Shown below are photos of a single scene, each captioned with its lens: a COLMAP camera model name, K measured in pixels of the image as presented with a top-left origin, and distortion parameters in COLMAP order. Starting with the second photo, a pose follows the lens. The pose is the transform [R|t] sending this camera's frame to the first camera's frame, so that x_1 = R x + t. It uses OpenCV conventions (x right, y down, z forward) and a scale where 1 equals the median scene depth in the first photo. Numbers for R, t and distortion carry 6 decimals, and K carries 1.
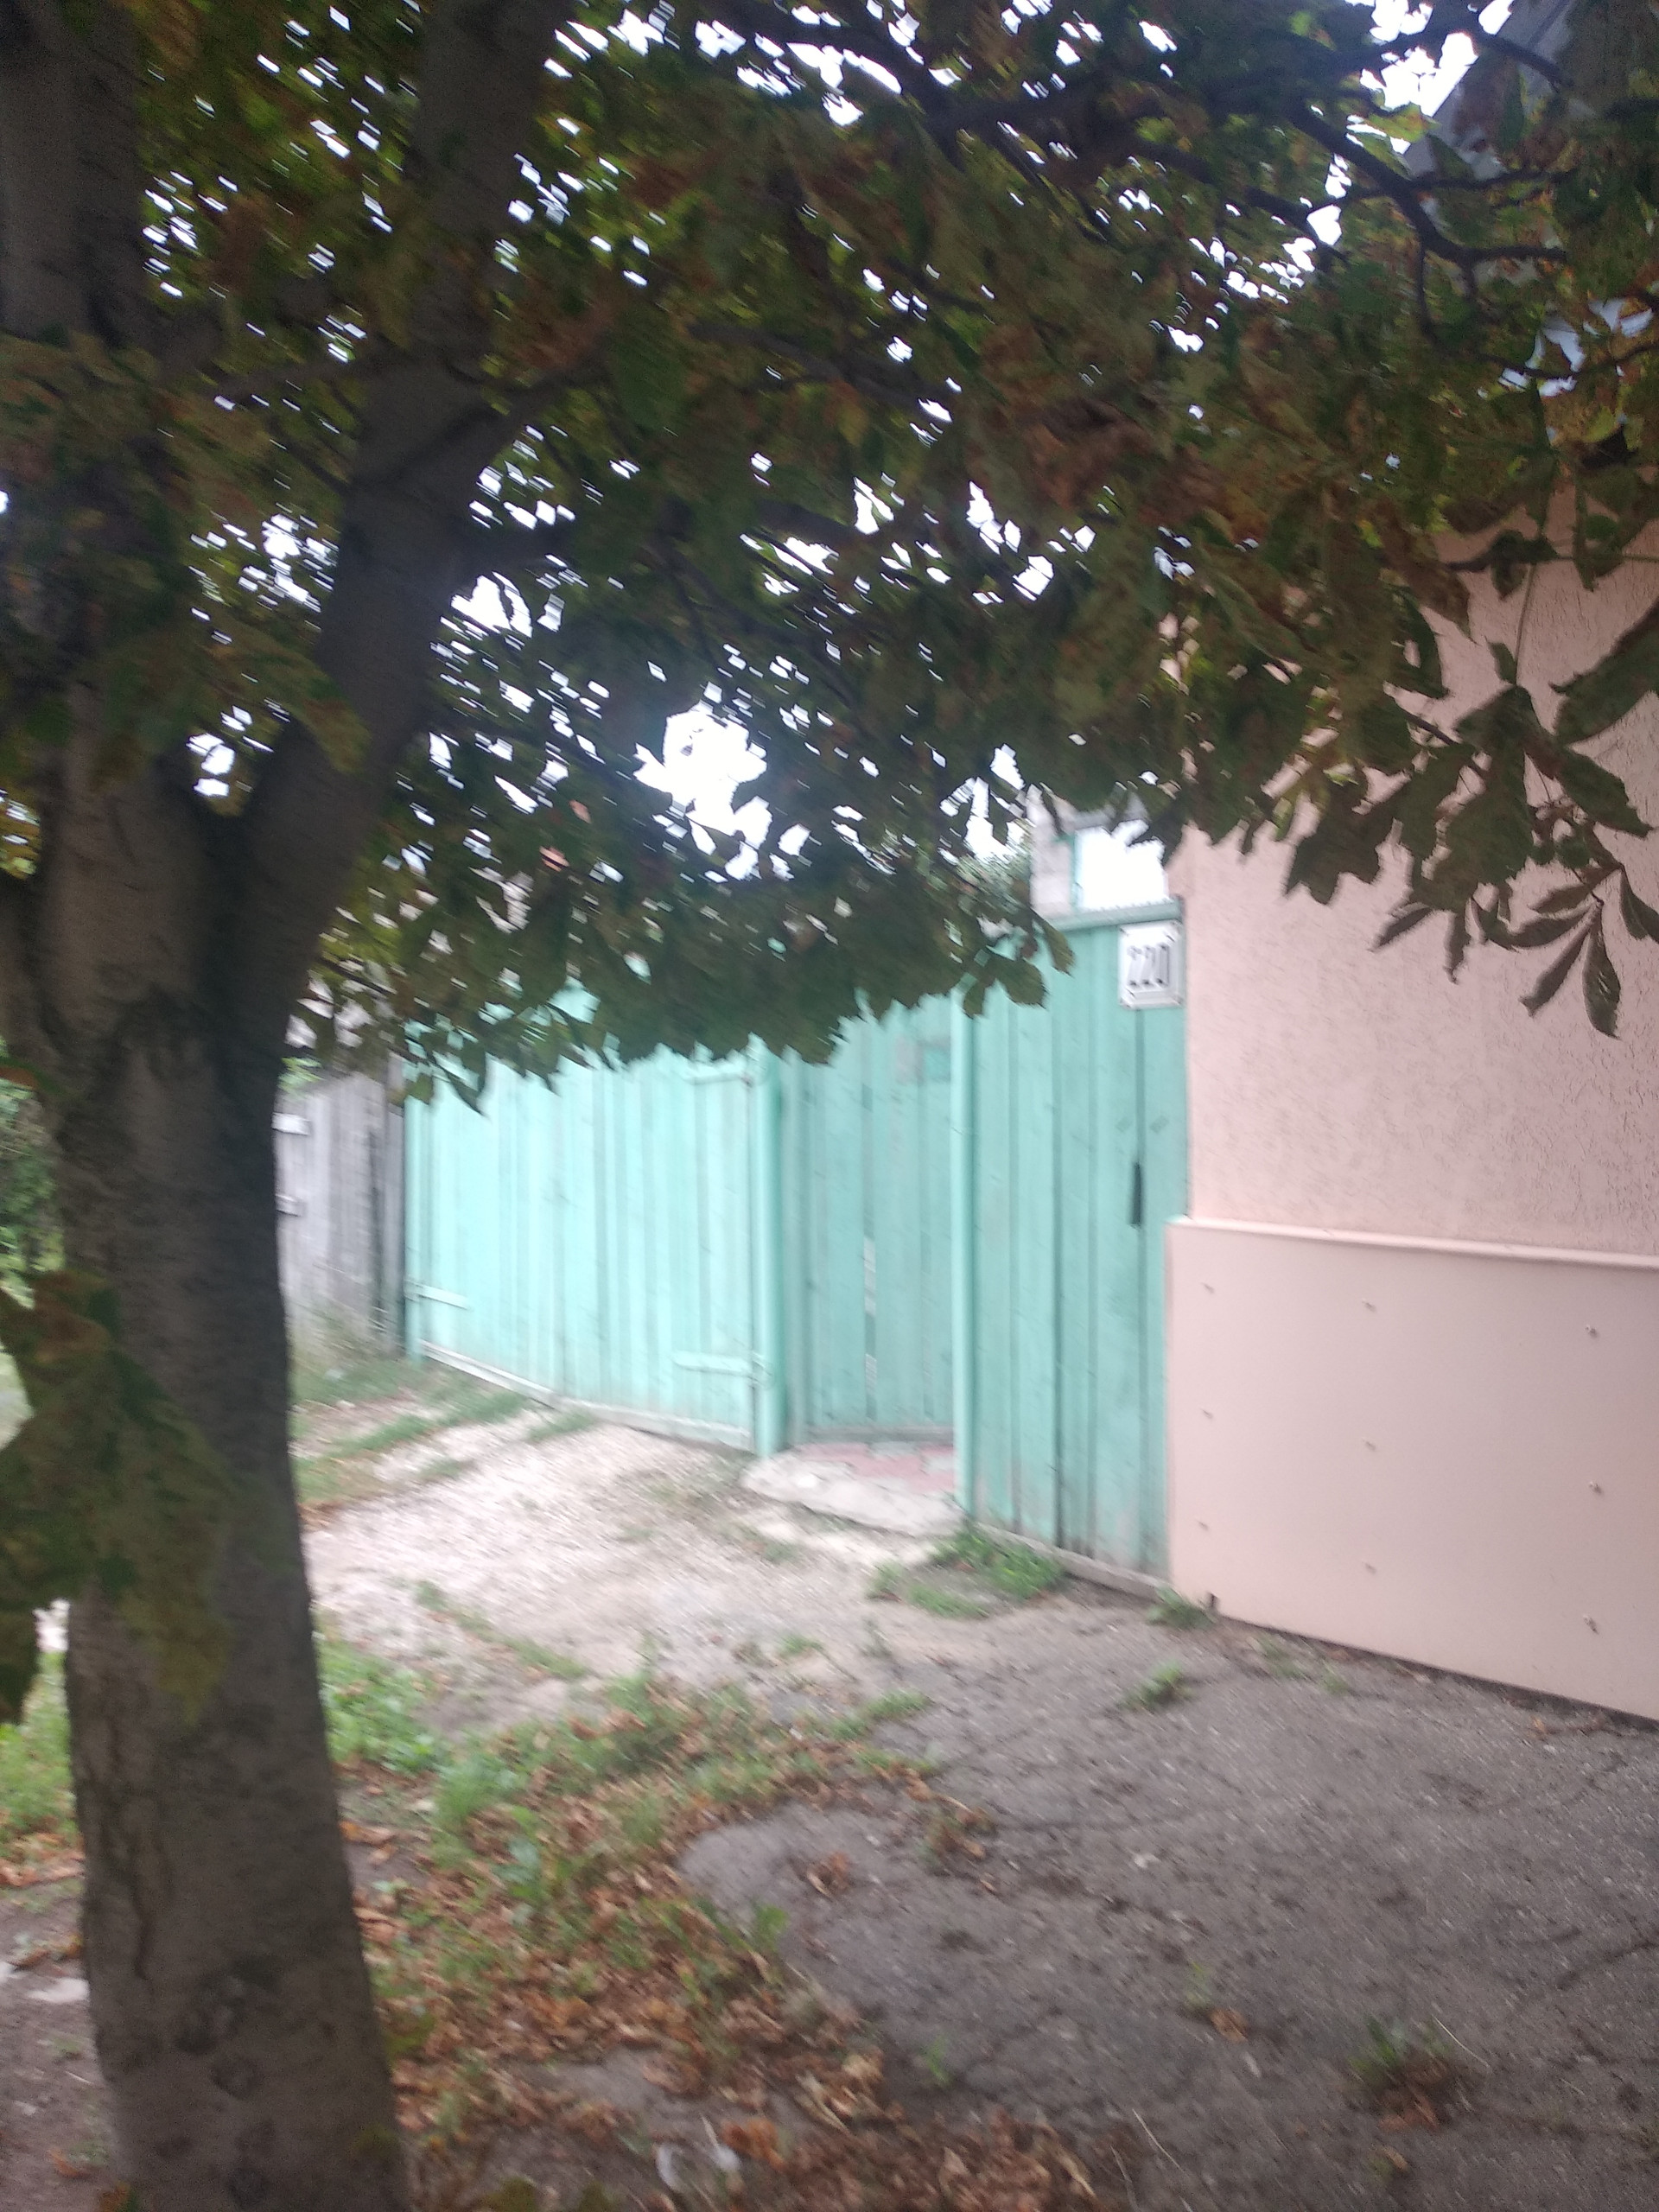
lens RADIAL K [[1772.1, 0, 830.7], [0, 1772.1, 1119.8], [0, 0, 1]] dist [0.063521, -0.070646]
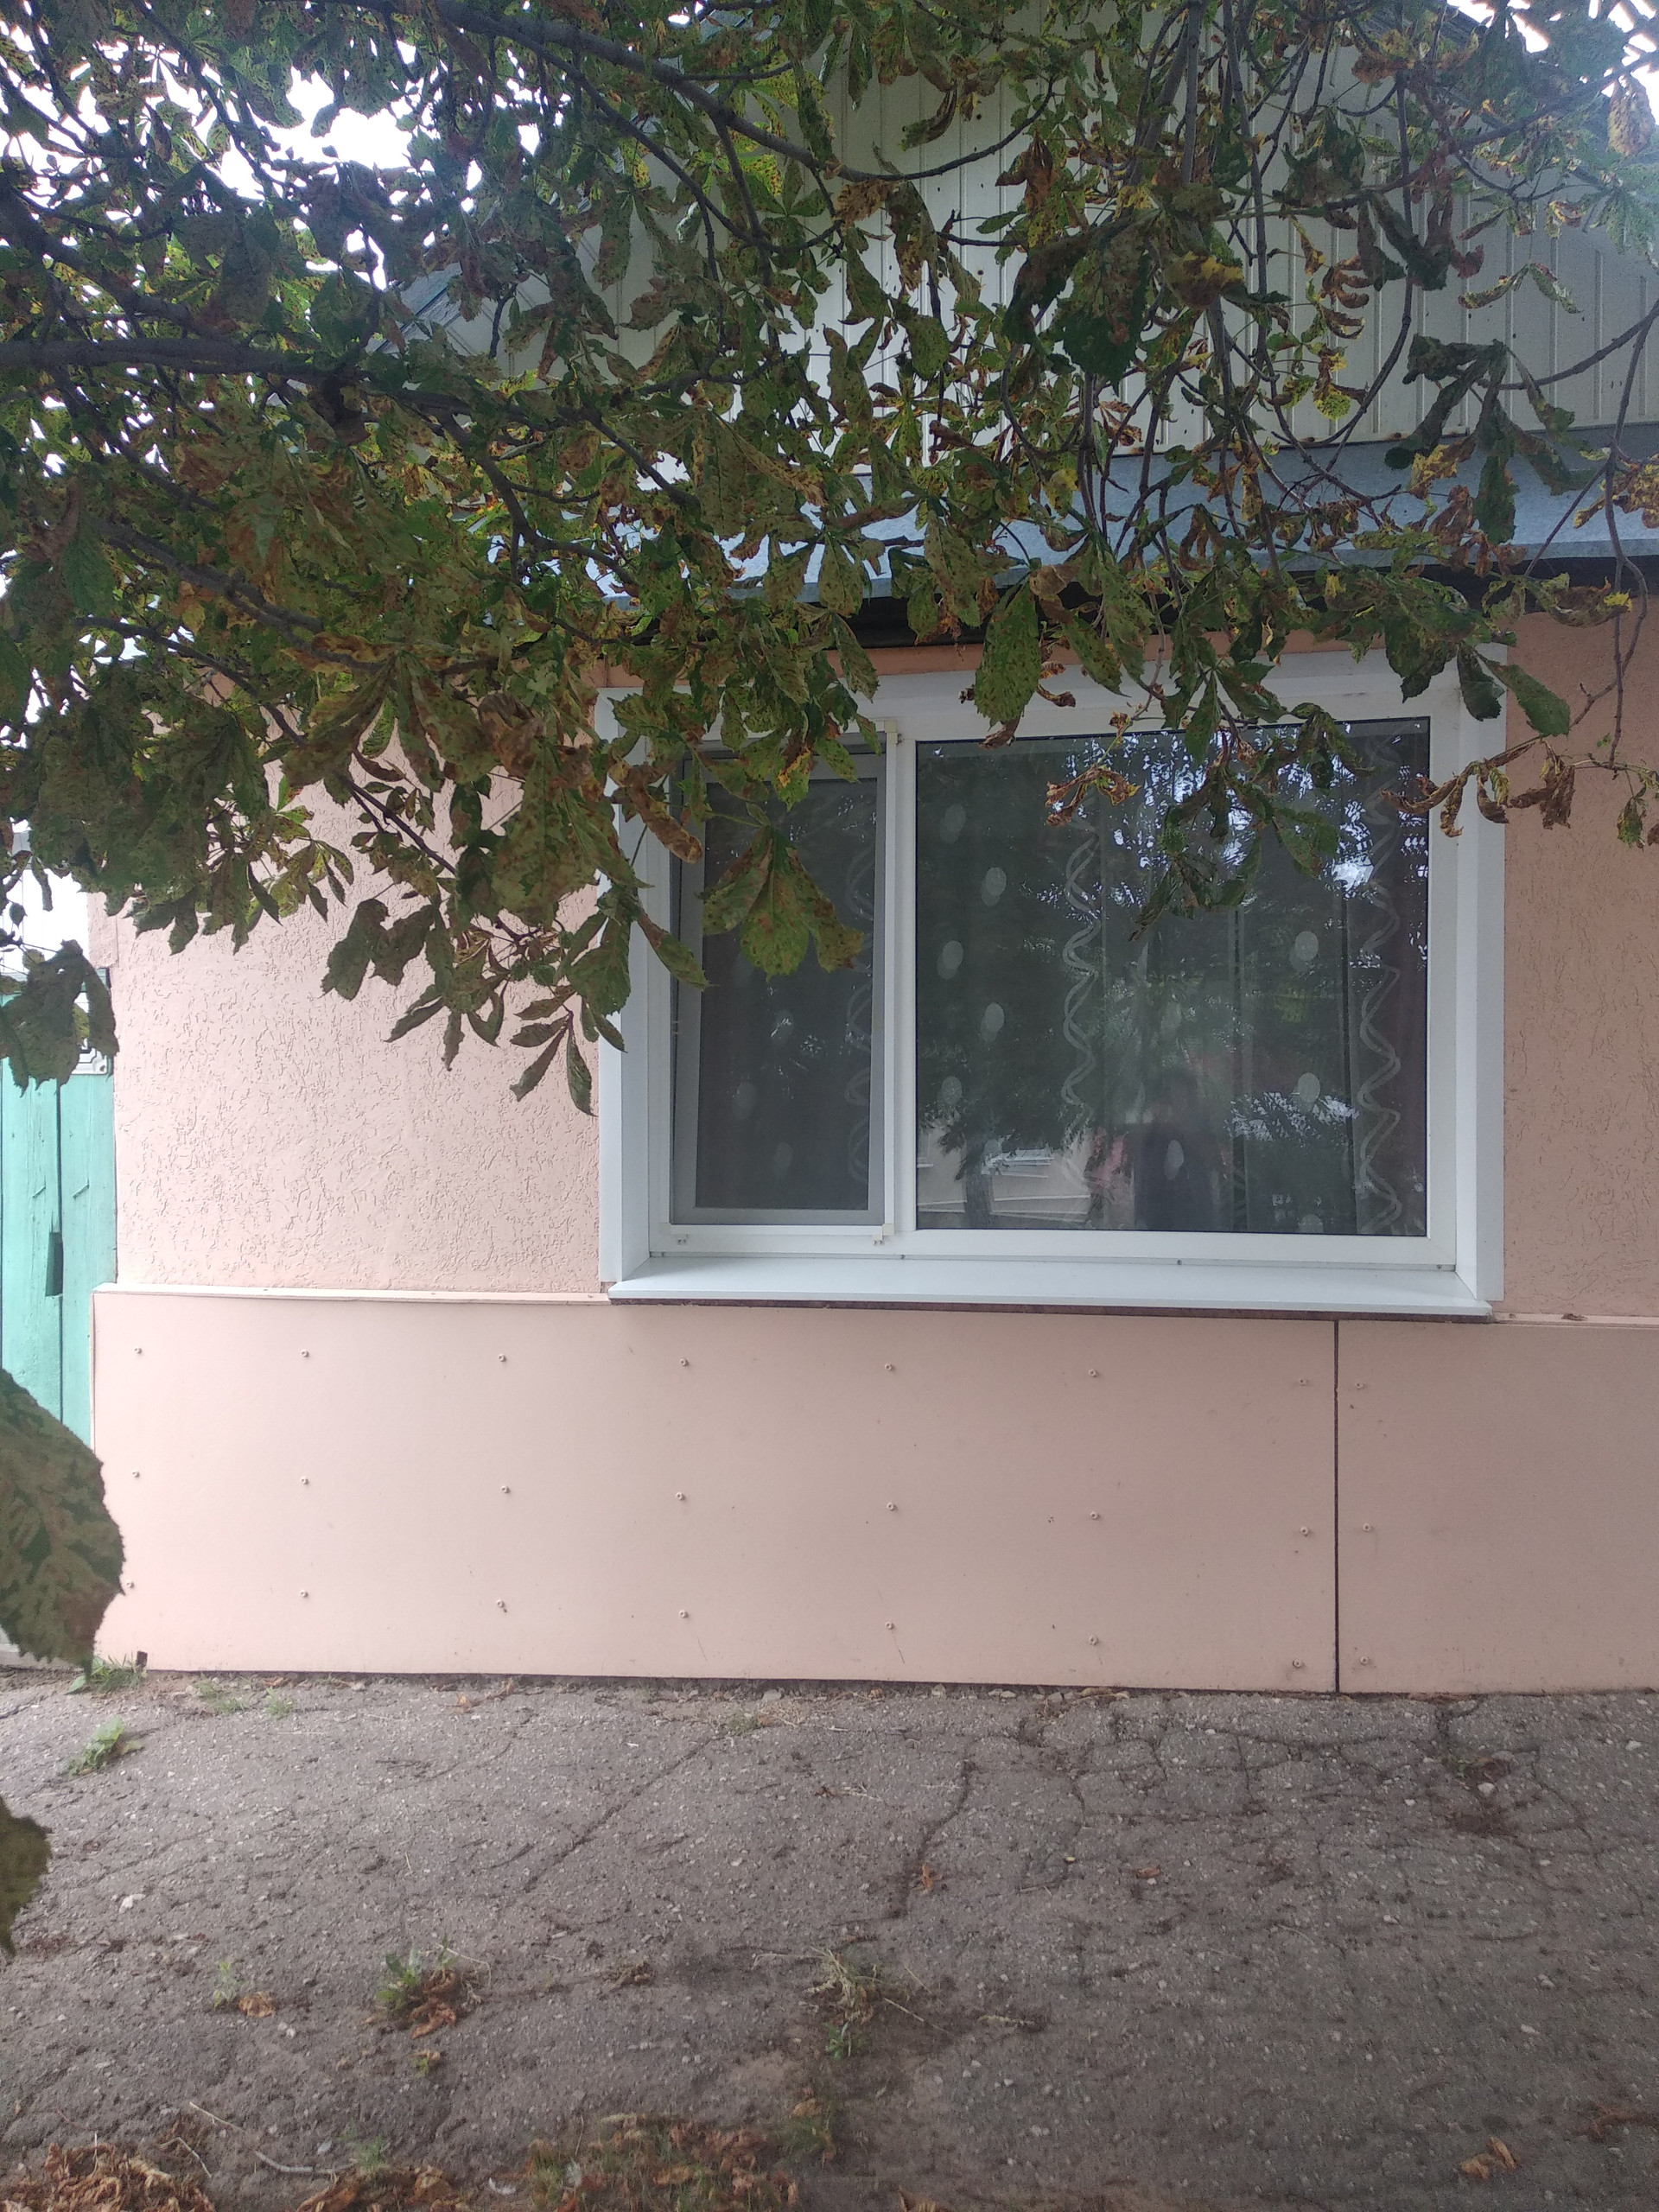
lens RADIAL K [[1772.1, 0, 830.7], [0, 1772.1, 1119.8], [0, 0, 1]] dist [0.063521, -0.070646]
pose [[0.787387, 0.010656, 0.616367, -0.143198], [0.012529, 0.999367, -0.033283, 0.000421], [-0.616332, 0.033929, 0.786755, -0.080830]]
